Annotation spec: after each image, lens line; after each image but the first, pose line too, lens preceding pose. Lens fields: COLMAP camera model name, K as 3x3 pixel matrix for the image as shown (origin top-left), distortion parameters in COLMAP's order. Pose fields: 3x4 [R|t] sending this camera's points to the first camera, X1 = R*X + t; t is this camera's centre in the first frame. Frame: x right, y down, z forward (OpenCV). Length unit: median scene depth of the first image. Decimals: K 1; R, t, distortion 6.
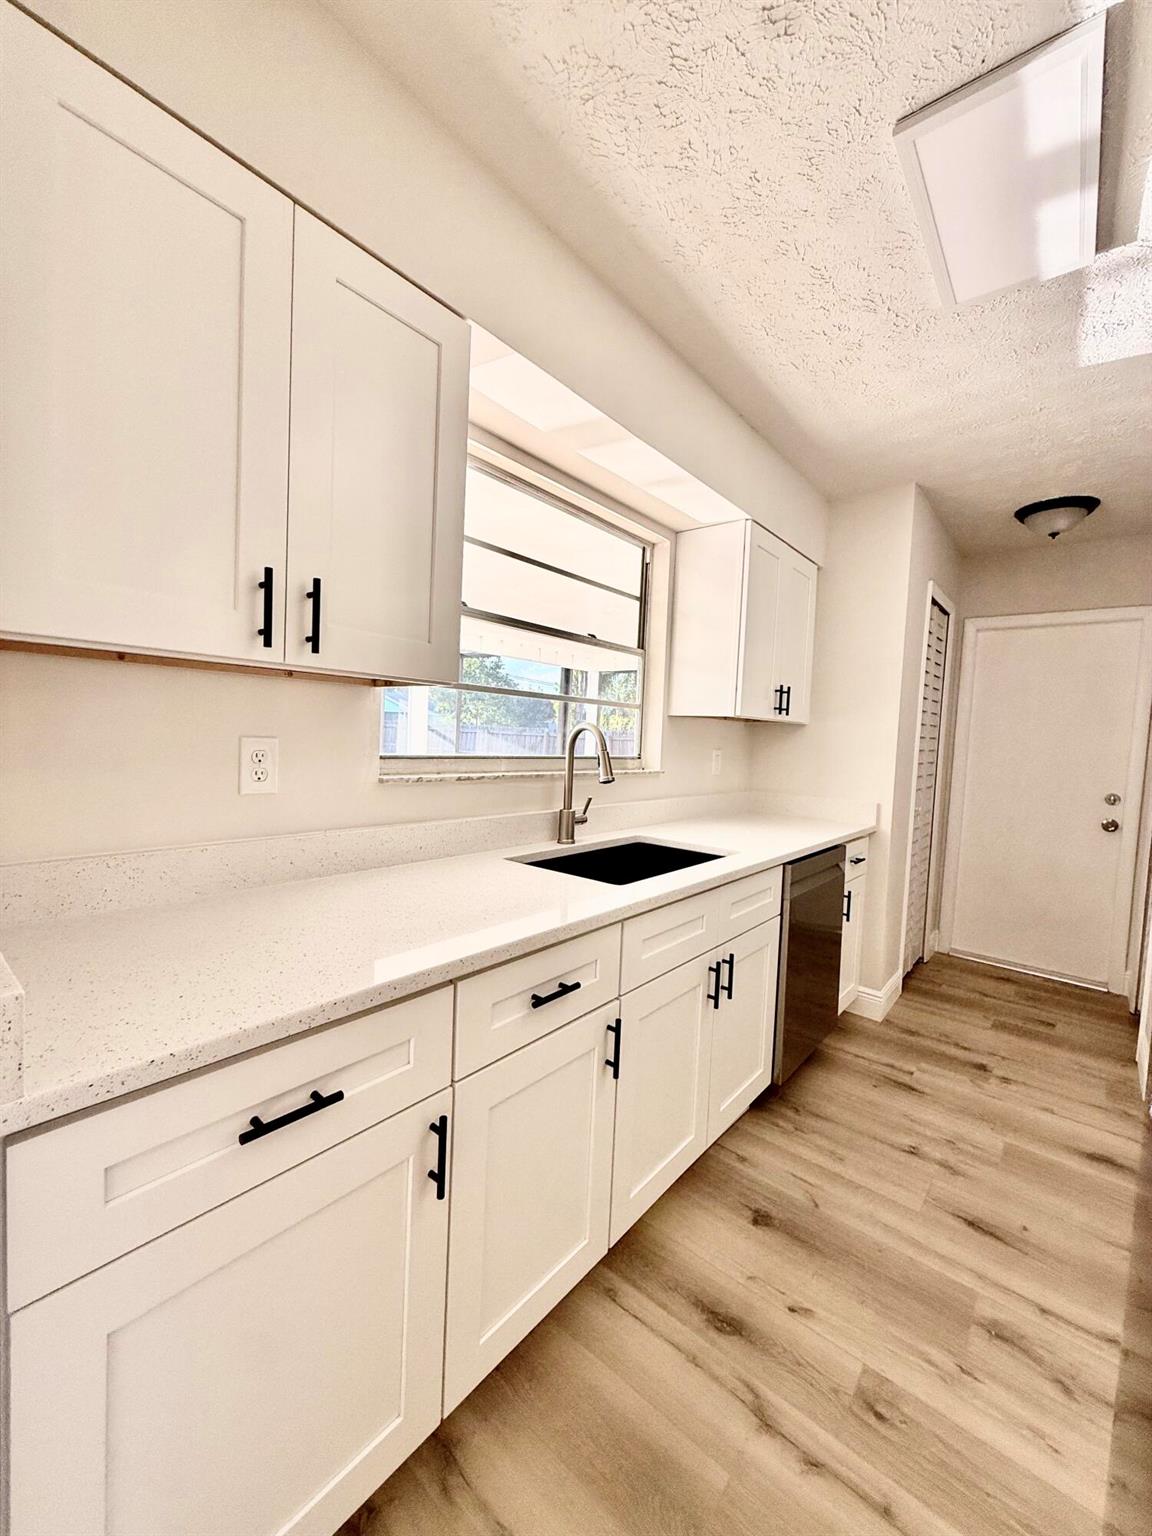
lens RADIAL K [[615.5, 0, 576.0], [0, 615.5, 768.0], [0, 0, 1]] dist [0.000226, 0.000199]
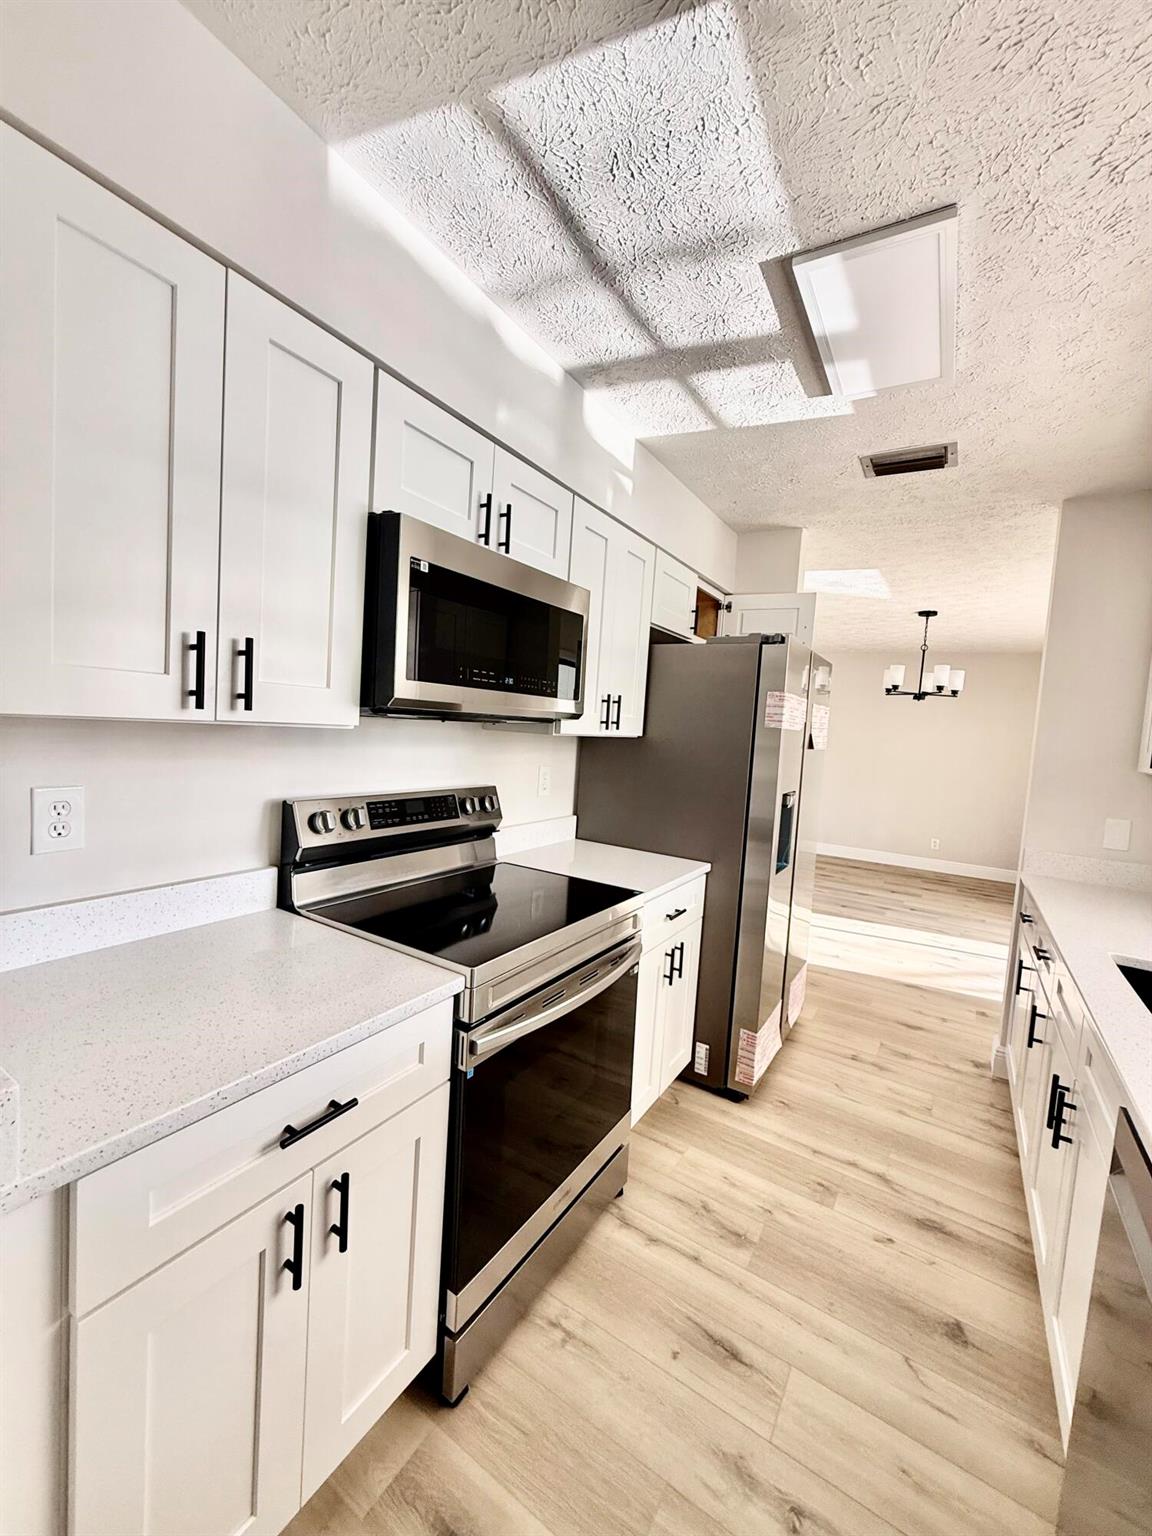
lens RADIAL K [[611.4, 0, 577.9], [0, 611.4, 761.8], [0, 0, 1]] dist [-0.000888, -0.000104]
pose [[-0.984537, -0.100176, -0.143710, 1.232313], [-0.116547, 0.987028, 0.110416, -0.154507], [0.130785, 0.125458, -0.983441, 1.977034]]
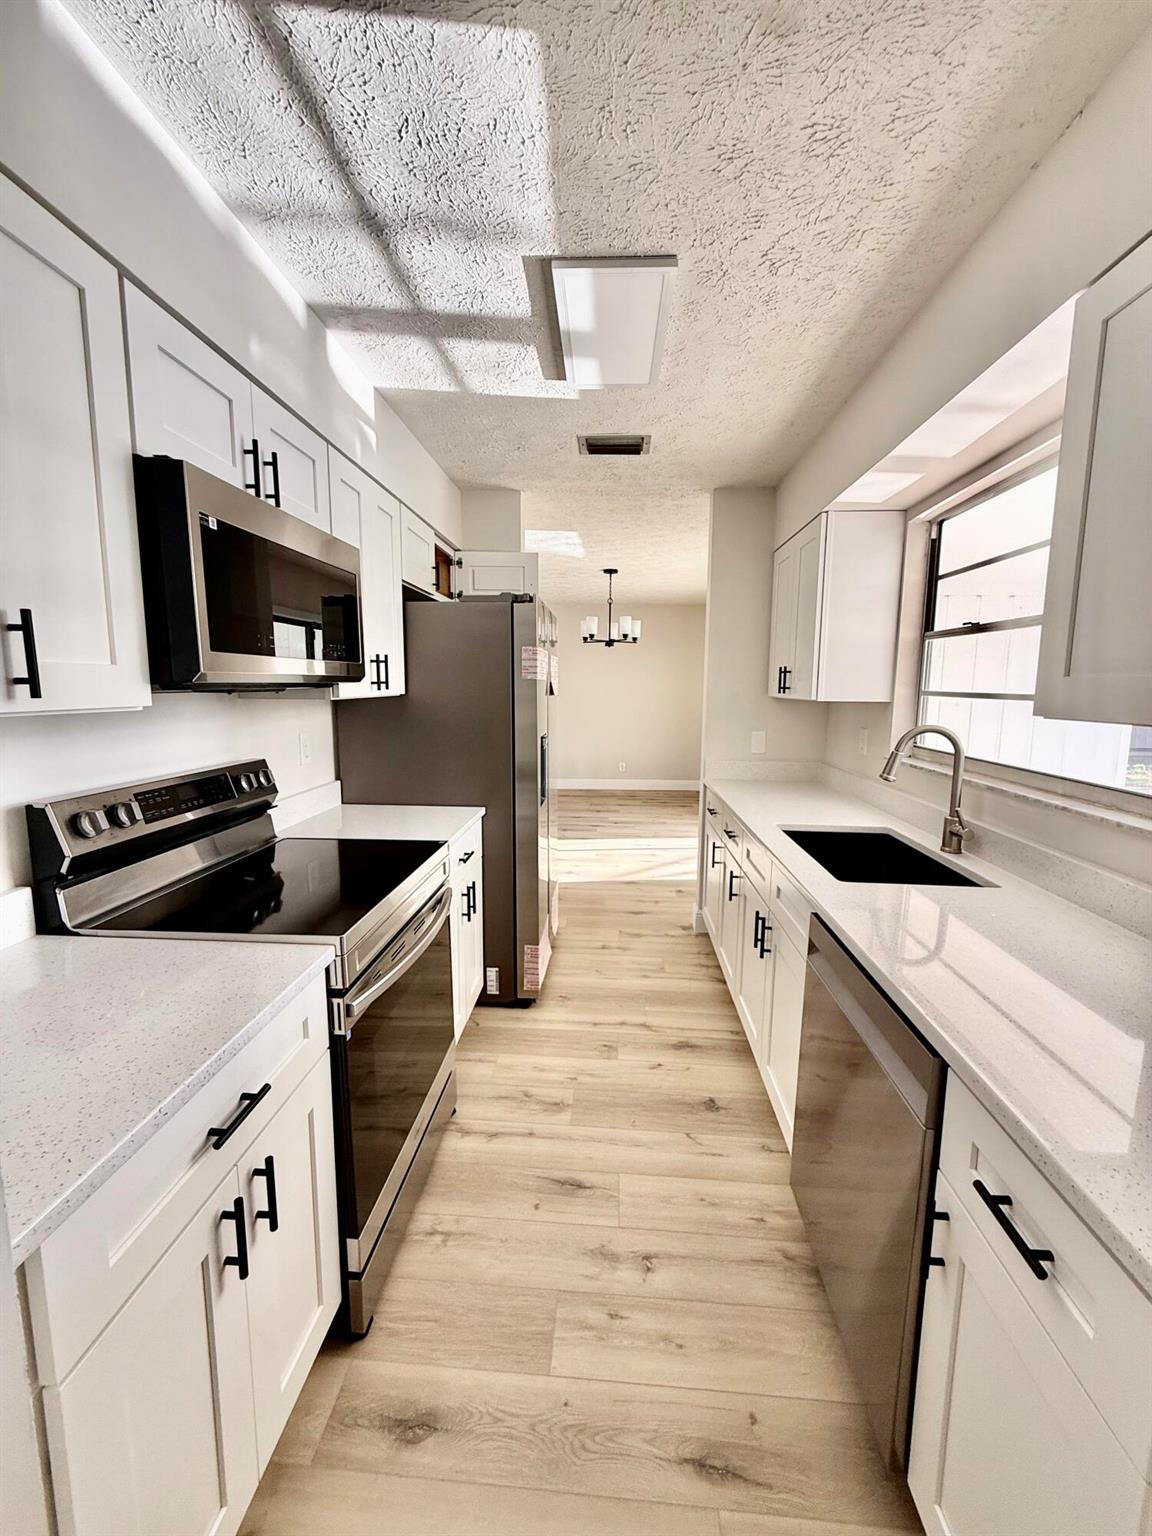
lens RADIAL K [[611.2, 0, 577.6], [0, 611.2, 761.5], [0, 0, 1]] dist [-0.001341, -0.000177]
pose [[-0.805646, 0.023769, -0.591920, 1.457969], [-0.076045, 0.986779, 0.143127, -0.153820], [0.587496, 0.160322, -0.793187, 2.001613]]
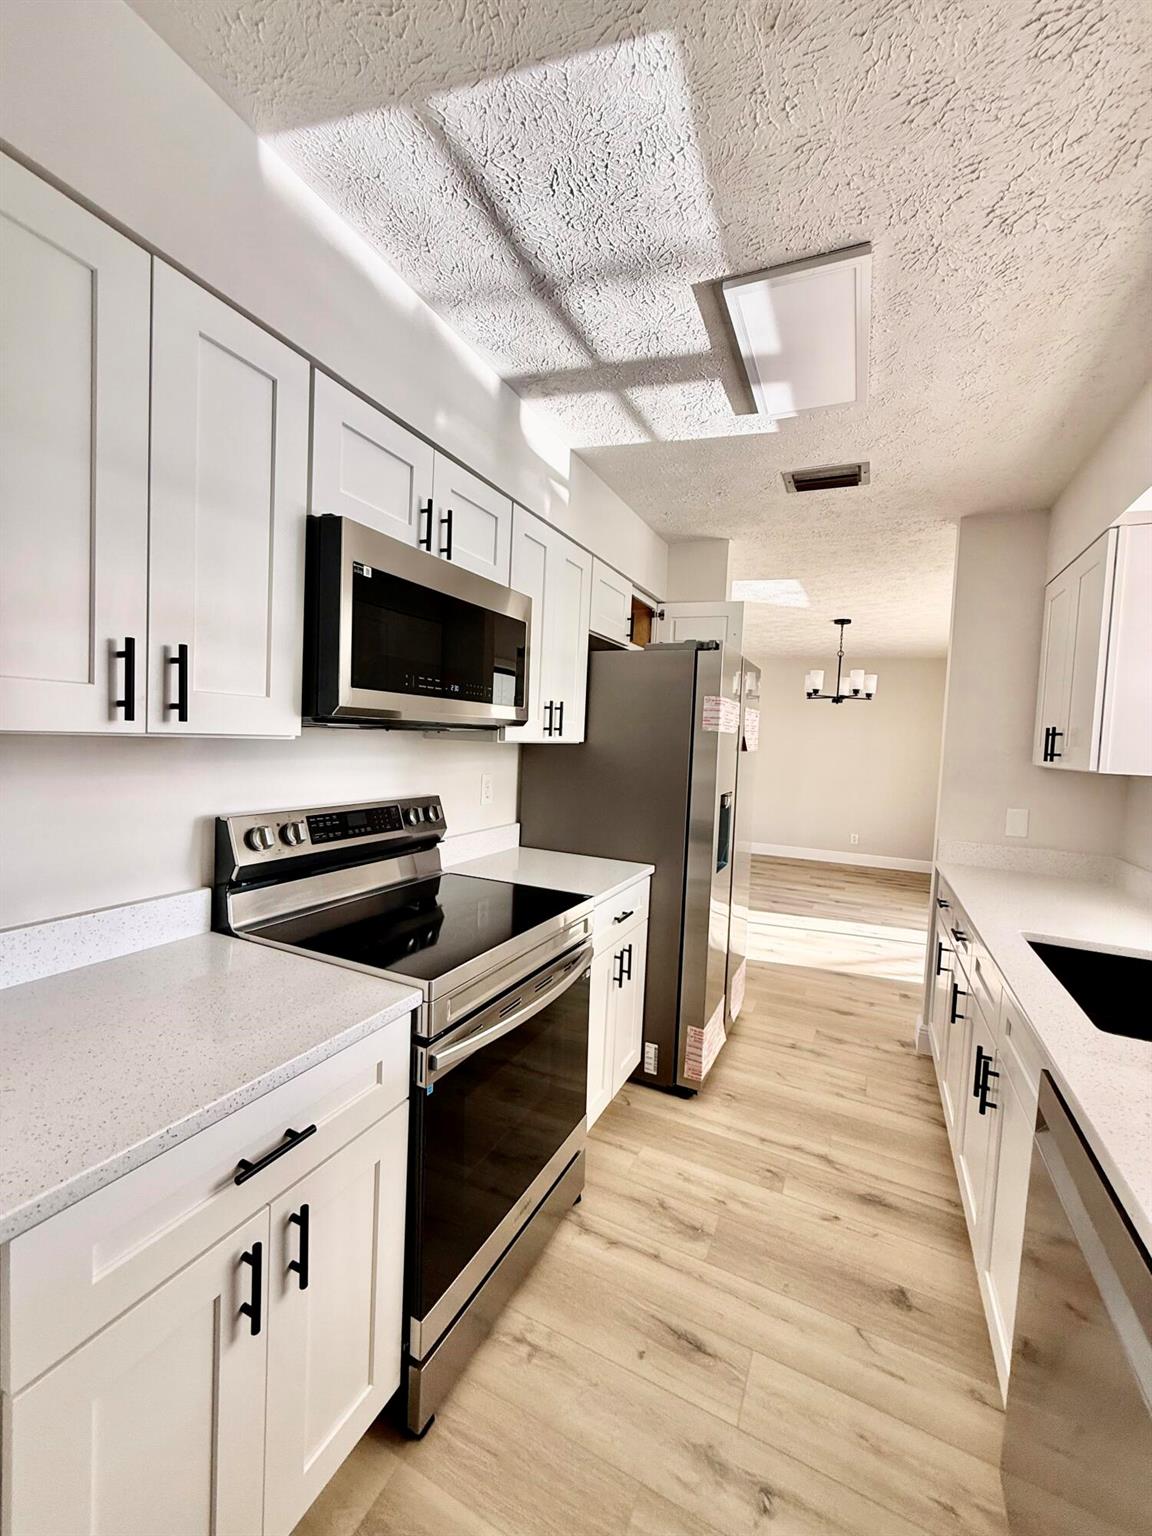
lens RADIAL K [[611.4, 0, 577.9], [0, 611.4, 761.8], [0, 0, 1]] dist [-0.000888, -0.000104]
pose [[-0.964688, -0.077528, -0.251728, 1.263415], [-0.101864, 0.991151, 0.085113, -0.147176], [0.242902, 0.107749, -0.964048, 1.975622]]
